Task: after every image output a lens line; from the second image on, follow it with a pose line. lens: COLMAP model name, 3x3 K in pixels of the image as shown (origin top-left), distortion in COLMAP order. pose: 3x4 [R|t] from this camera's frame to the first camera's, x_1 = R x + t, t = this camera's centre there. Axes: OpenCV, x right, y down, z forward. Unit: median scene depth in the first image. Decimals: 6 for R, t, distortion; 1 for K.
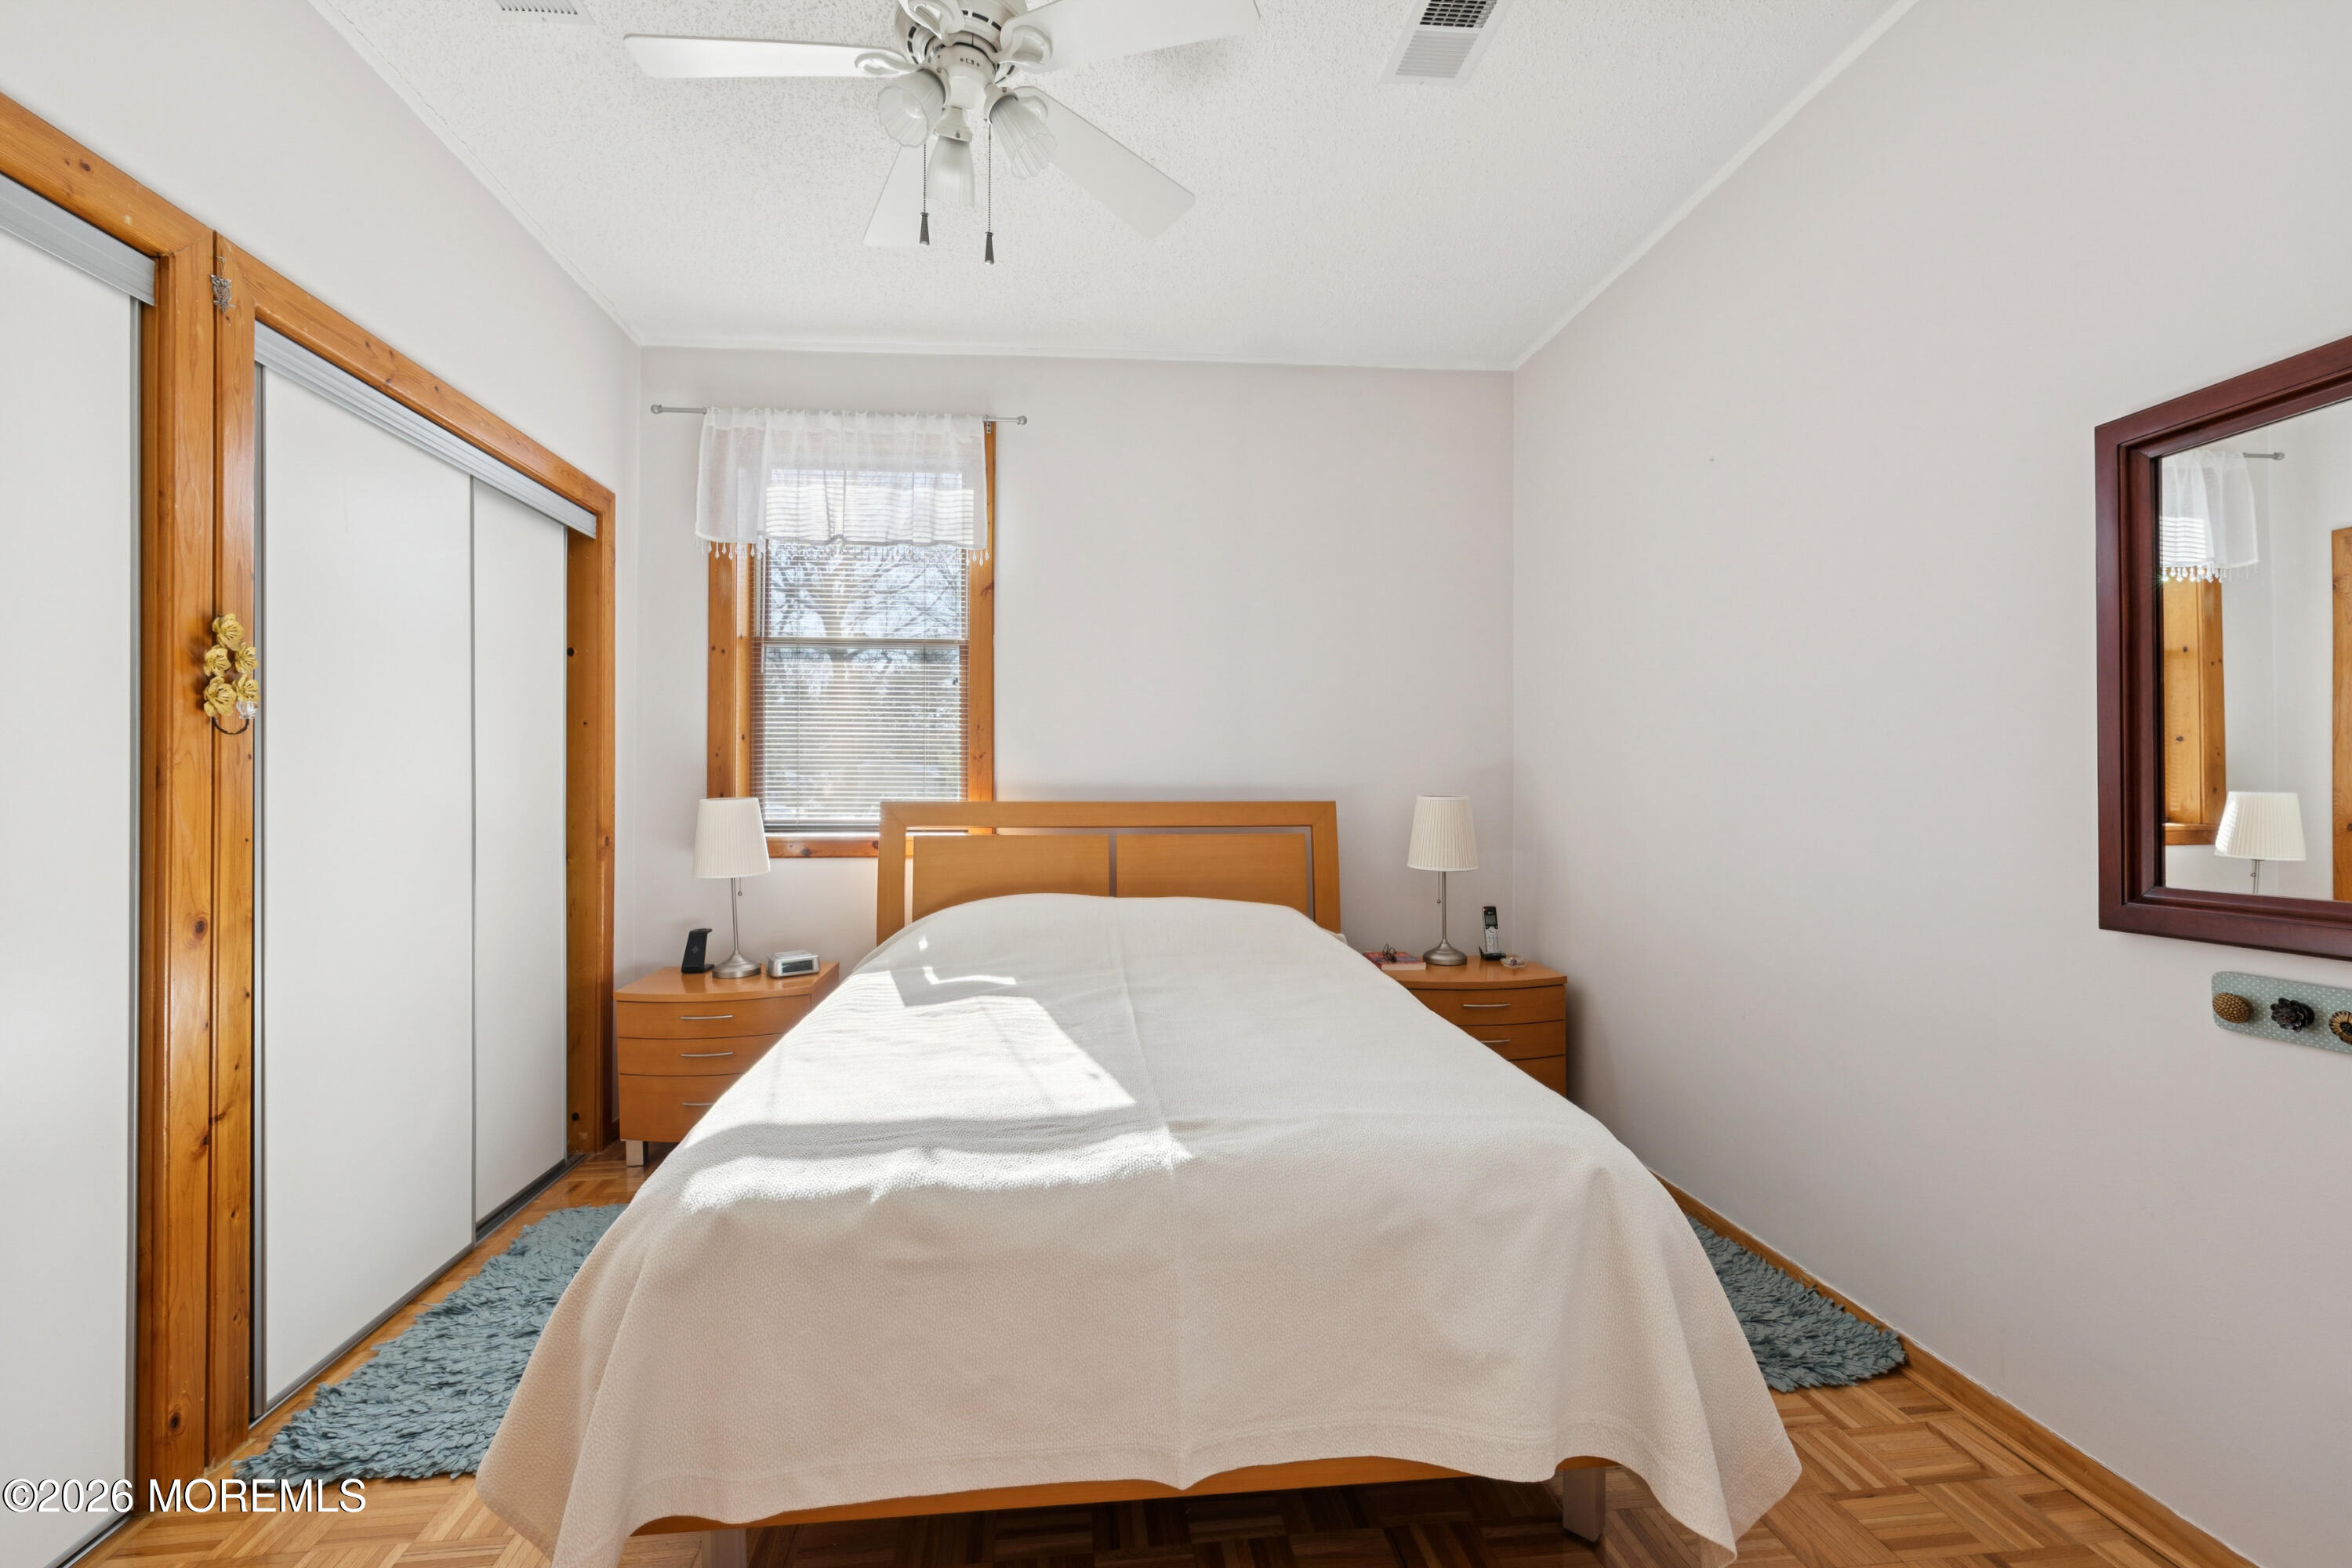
lens RADIAL K [[1023.2, 0, 1176.0], [0, 1023.2, 784.0], [0, 0, 1]] dist [-0.000535, -0.000516]
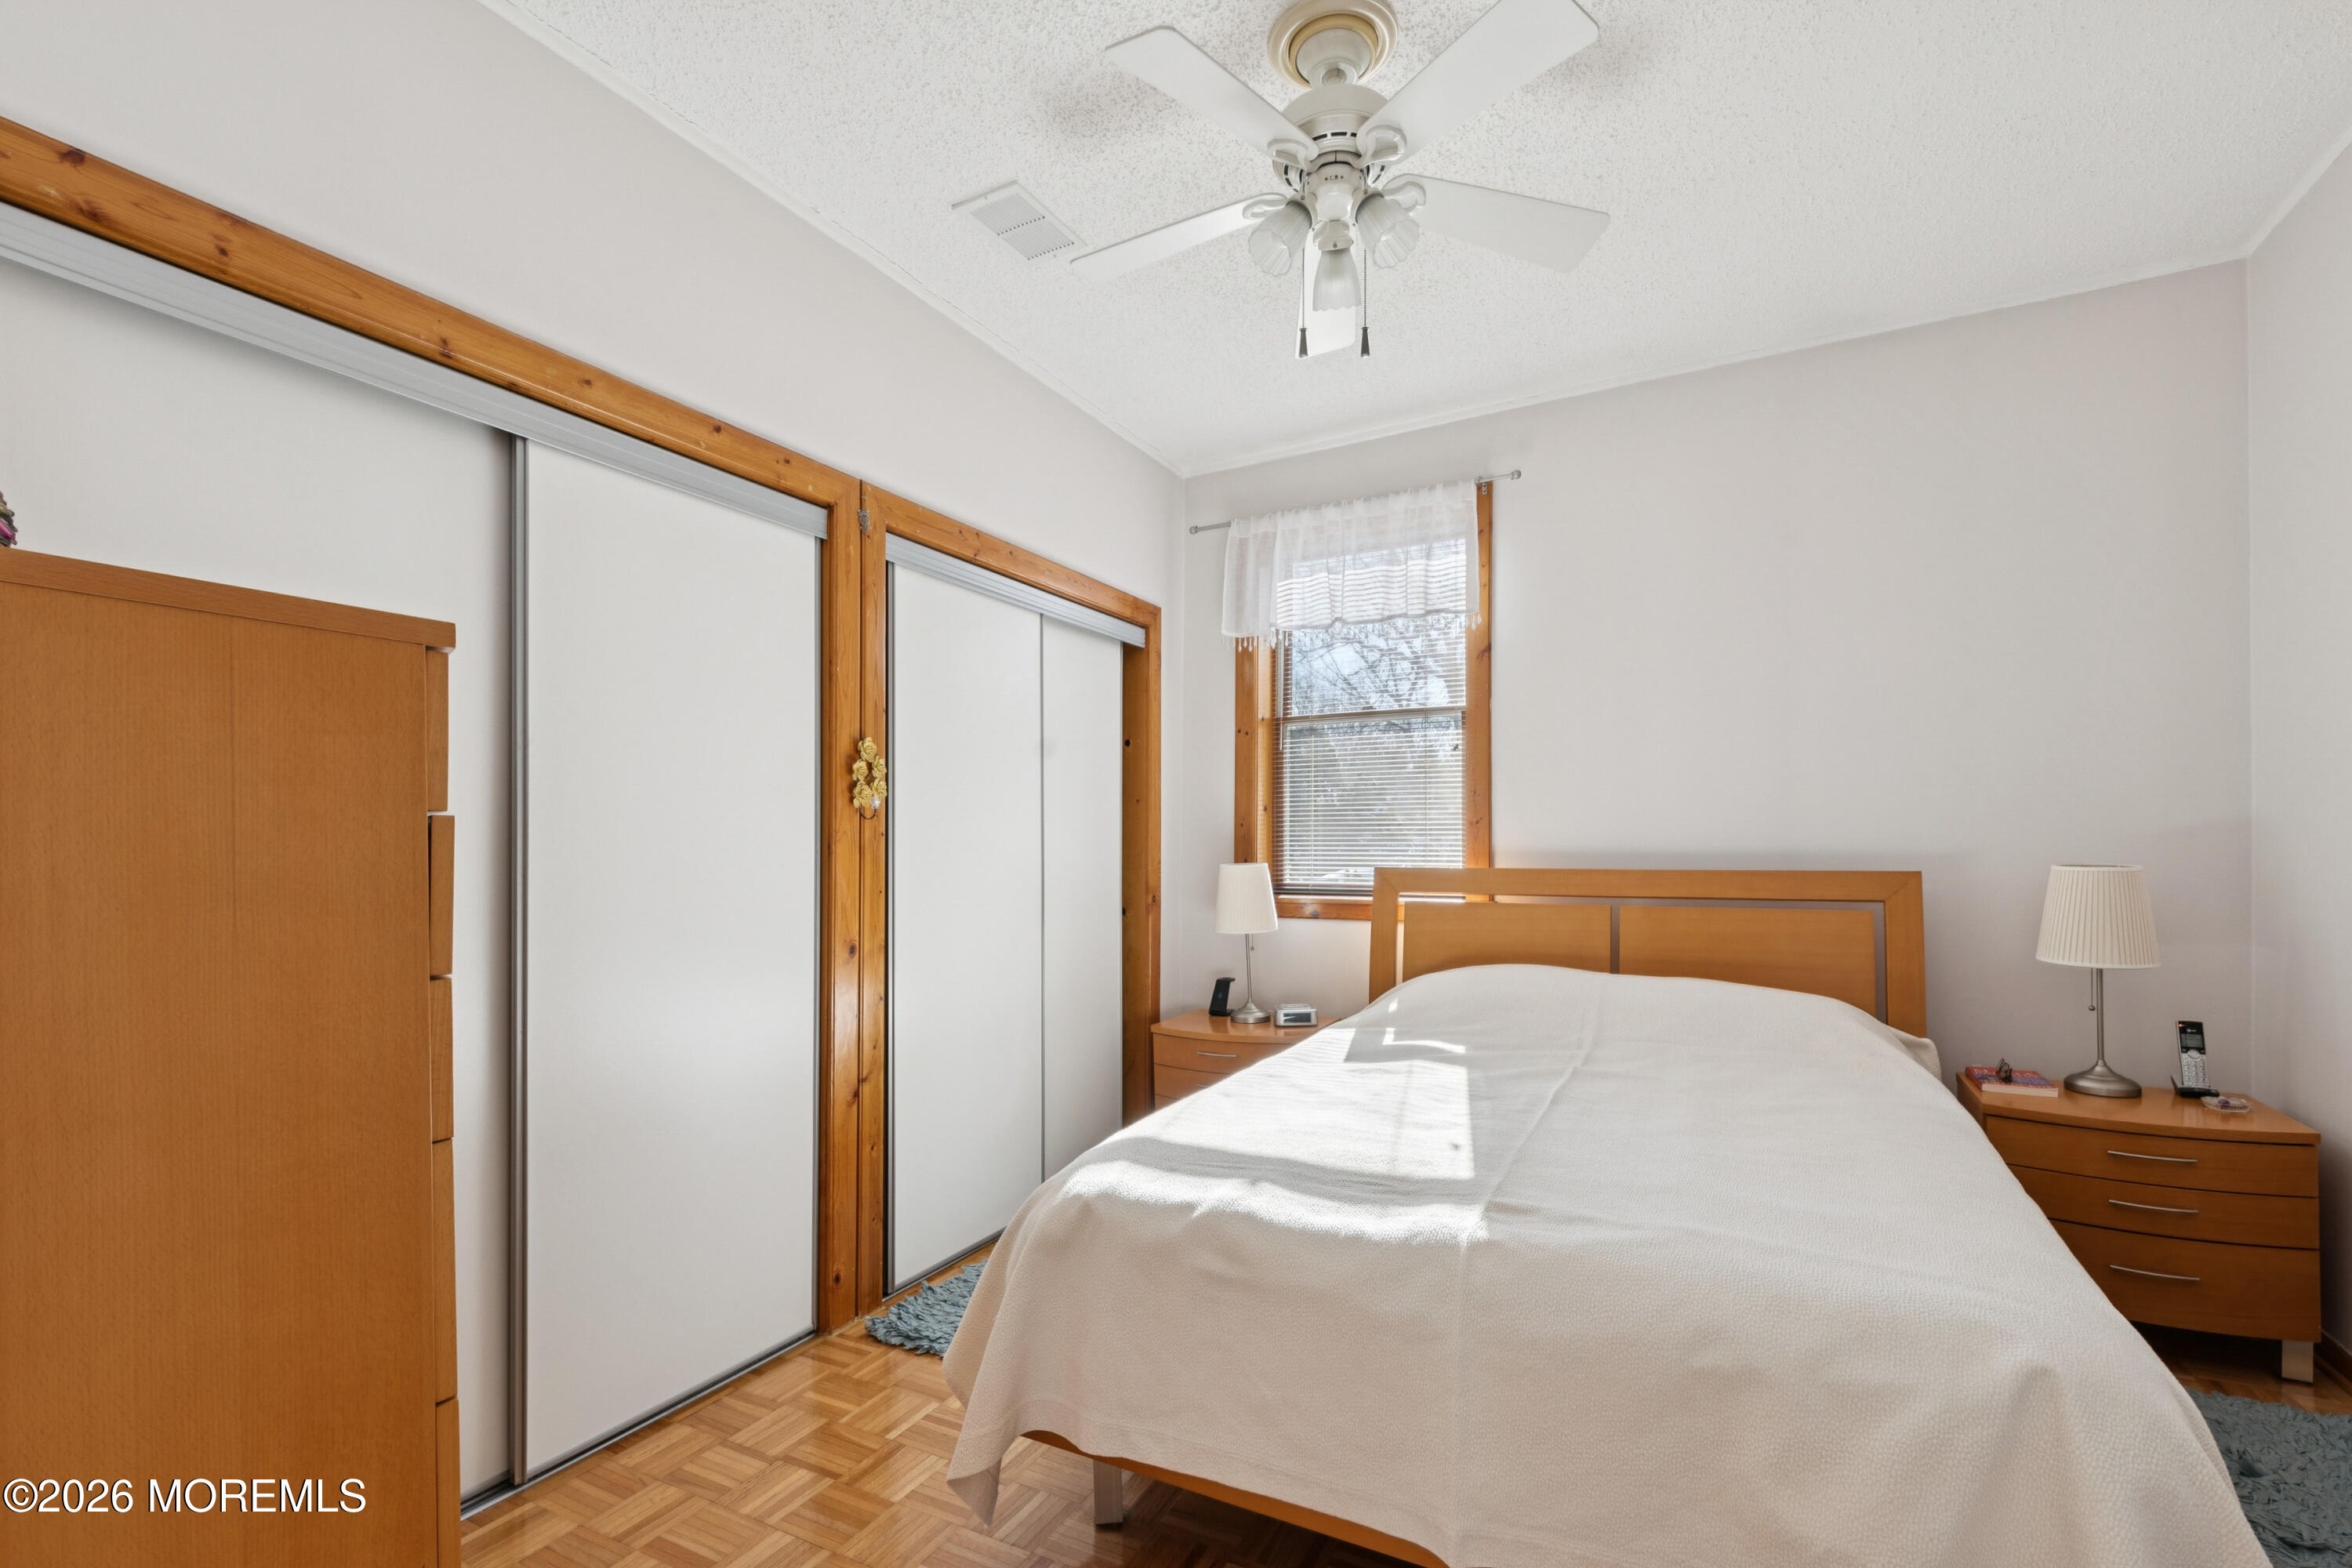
lens RADIAL K [[1039.1, 0, 1169.0], [0, 1039.1, 838.4], [0, 0, 1]] dist [-0.000118, -0.000490]
pose [[0.826960, -0.008183, -0.562201, 0.198286], [0.003100, 0.999945, -0.009994, -0.003664], [0.562252, 0.006522, 0.826941, 0.006638]]
